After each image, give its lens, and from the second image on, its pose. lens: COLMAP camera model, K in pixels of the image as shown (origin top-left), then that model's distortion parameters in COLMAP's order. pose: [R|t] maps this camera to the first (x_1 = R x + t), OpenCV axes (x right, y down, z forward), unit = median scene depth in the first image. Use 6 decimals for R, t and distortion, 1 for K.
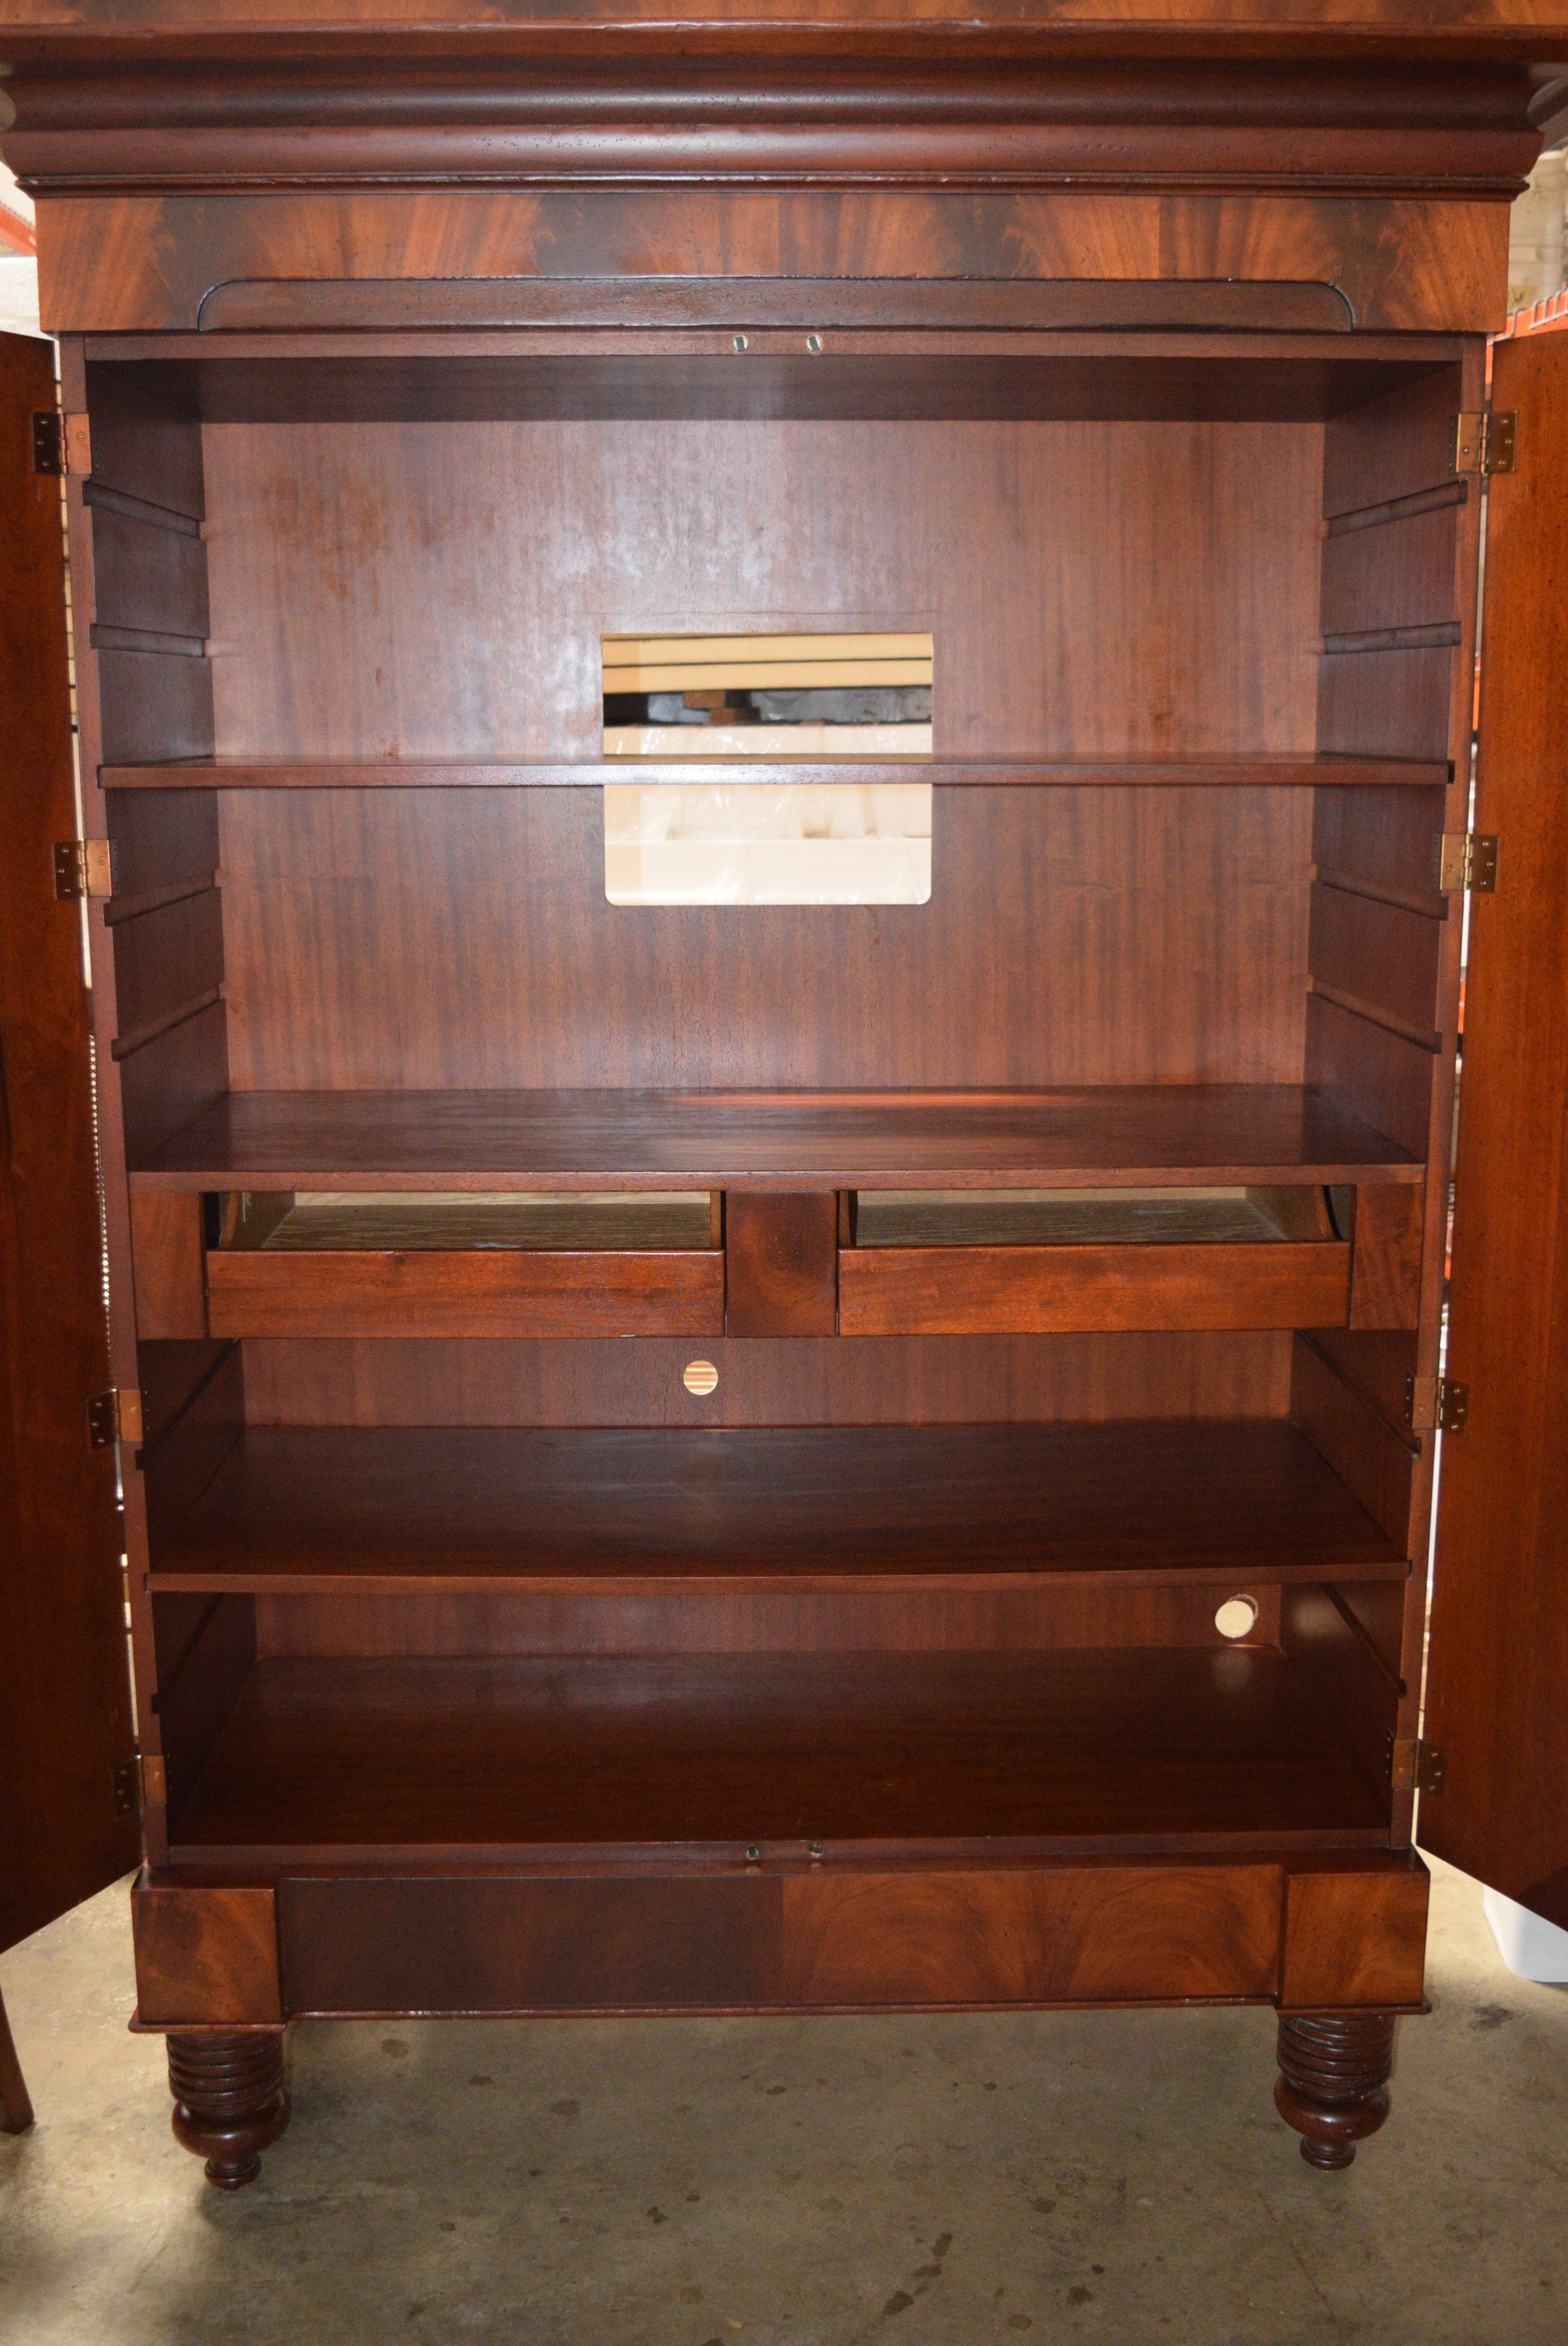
lens RADIAL K [[2372.2, 0, 757.8], [0, 2372.2, 1207.2], [0, 0, 1]] dist [-0.062624, 0.000000]
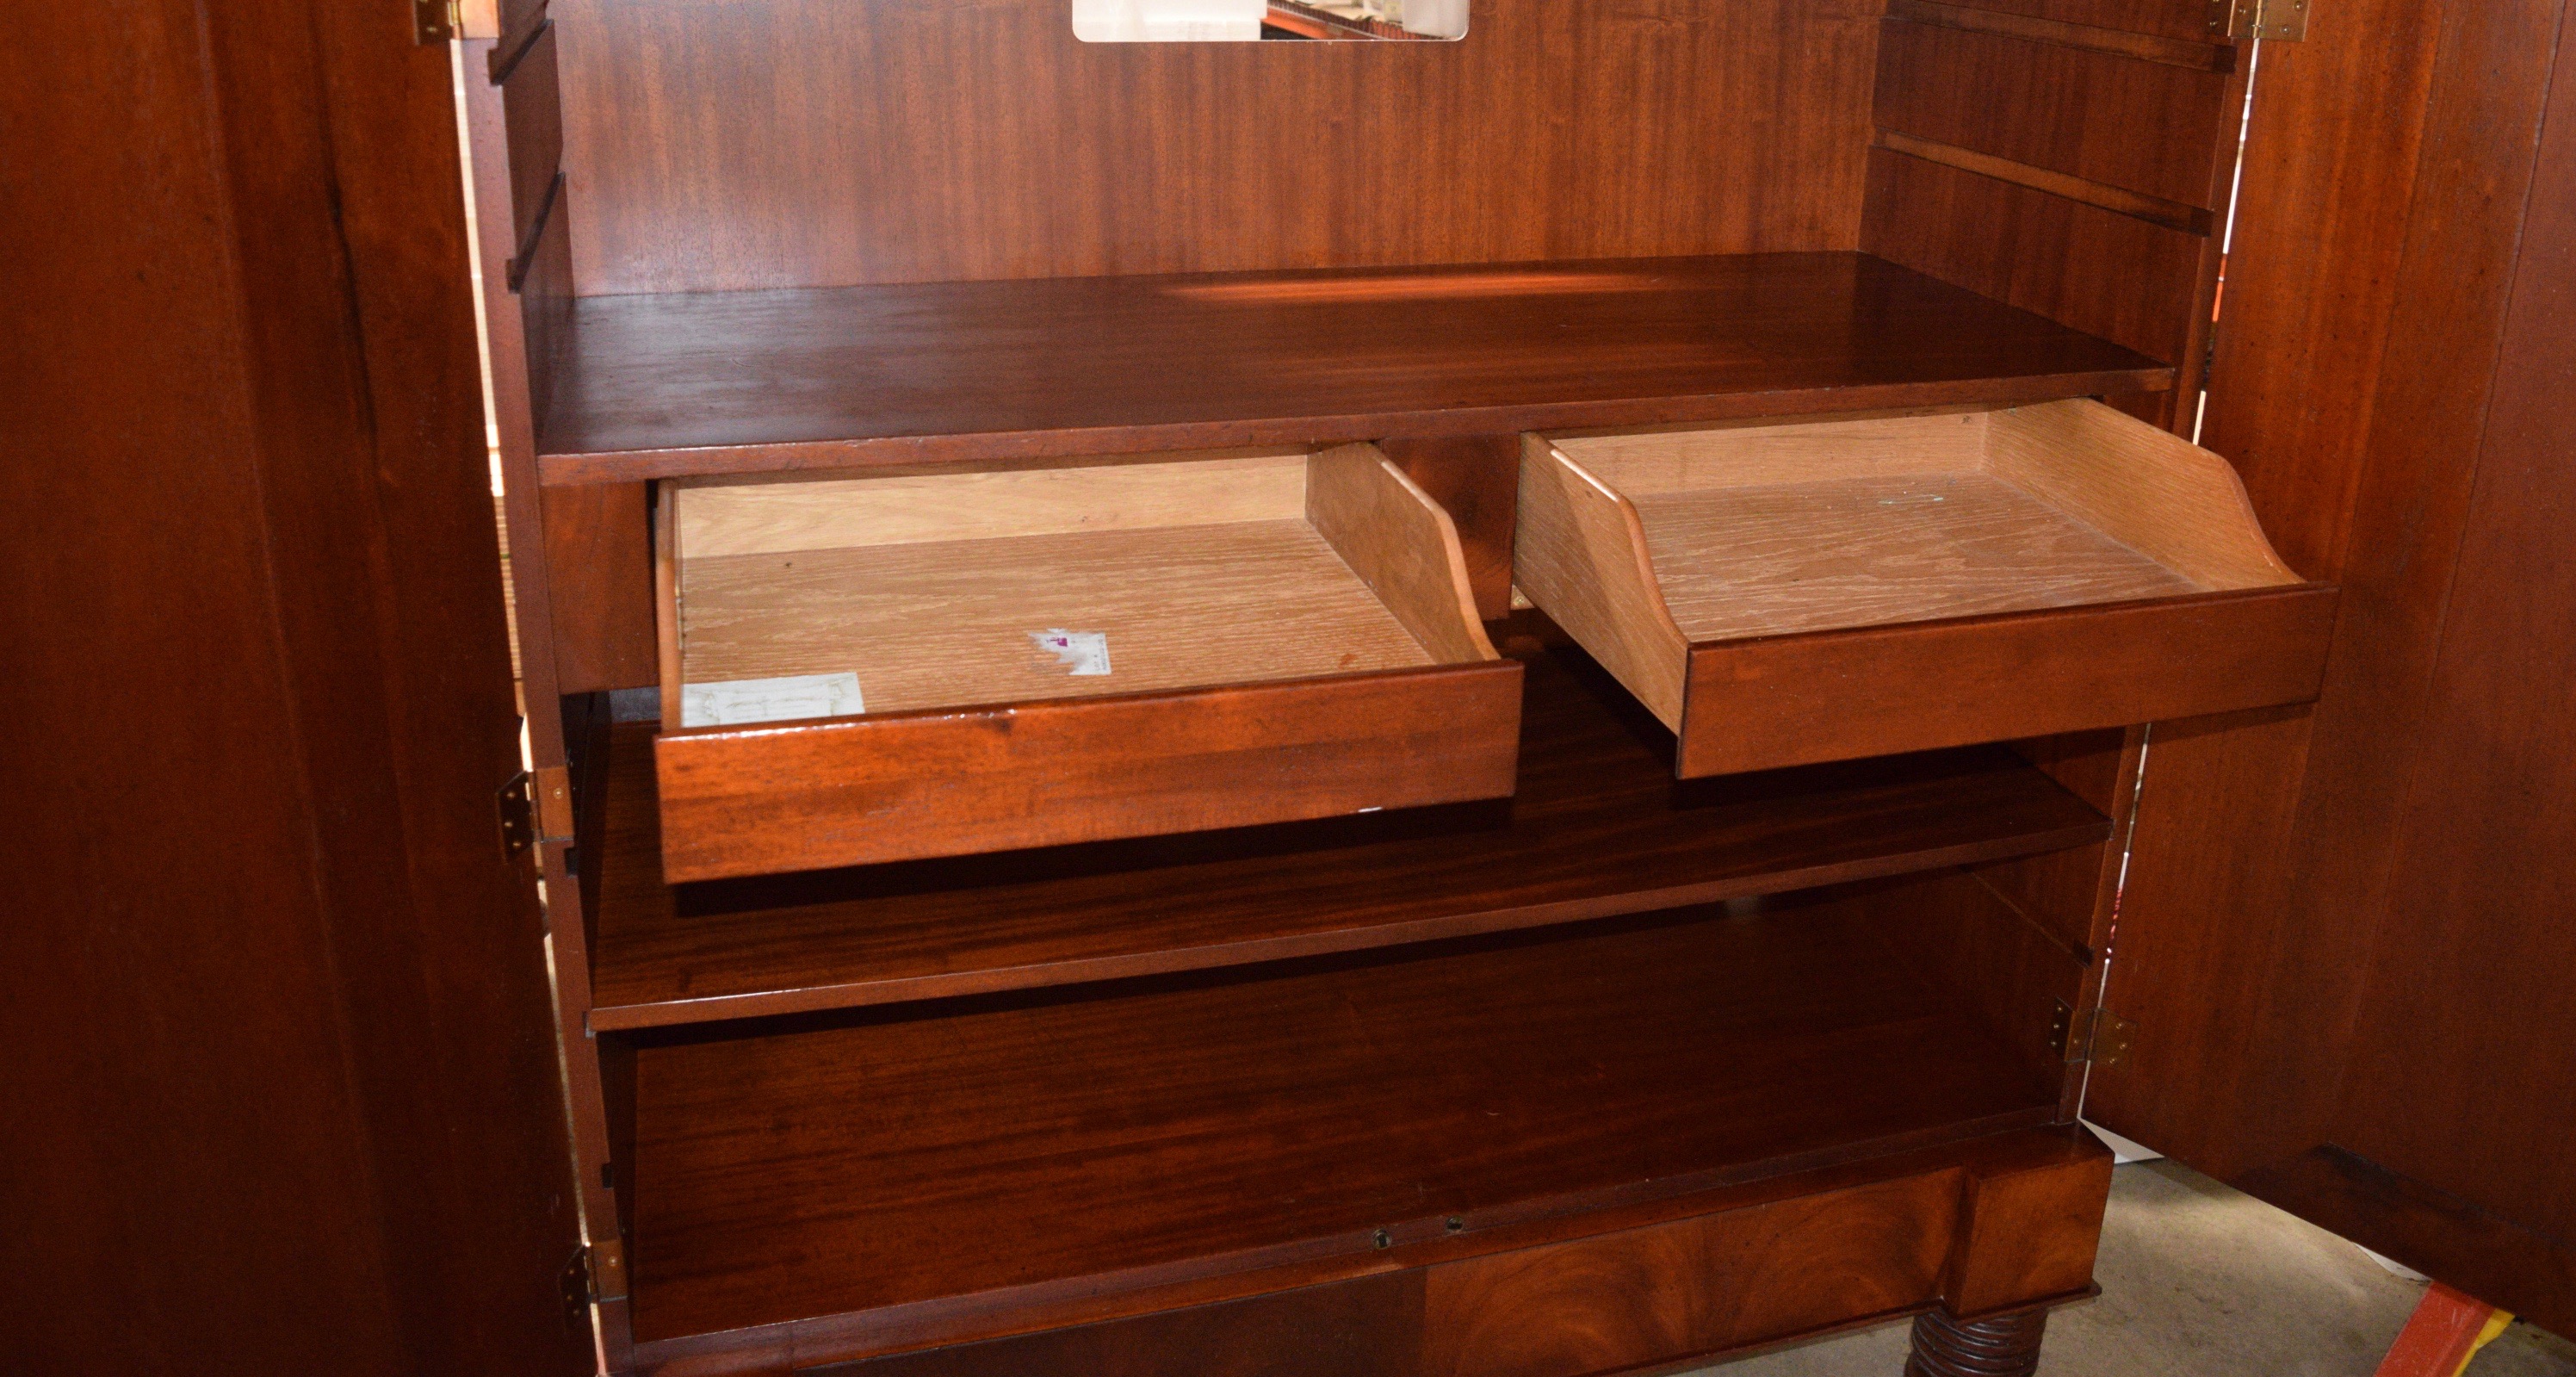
lens RADIAL K [[1980.9, 0, 1259.1], [0, 1980.9, 513.8], [0, 0, 1]] dist [-0.080249, -0.007564]
pose [[0.970178, -0.056008, 0.235832, -0.165751], [0.028588, 0.992587, 0.118123, -0.048326], [-0.240700, -0.107859, 0.964588, 0.343239]]
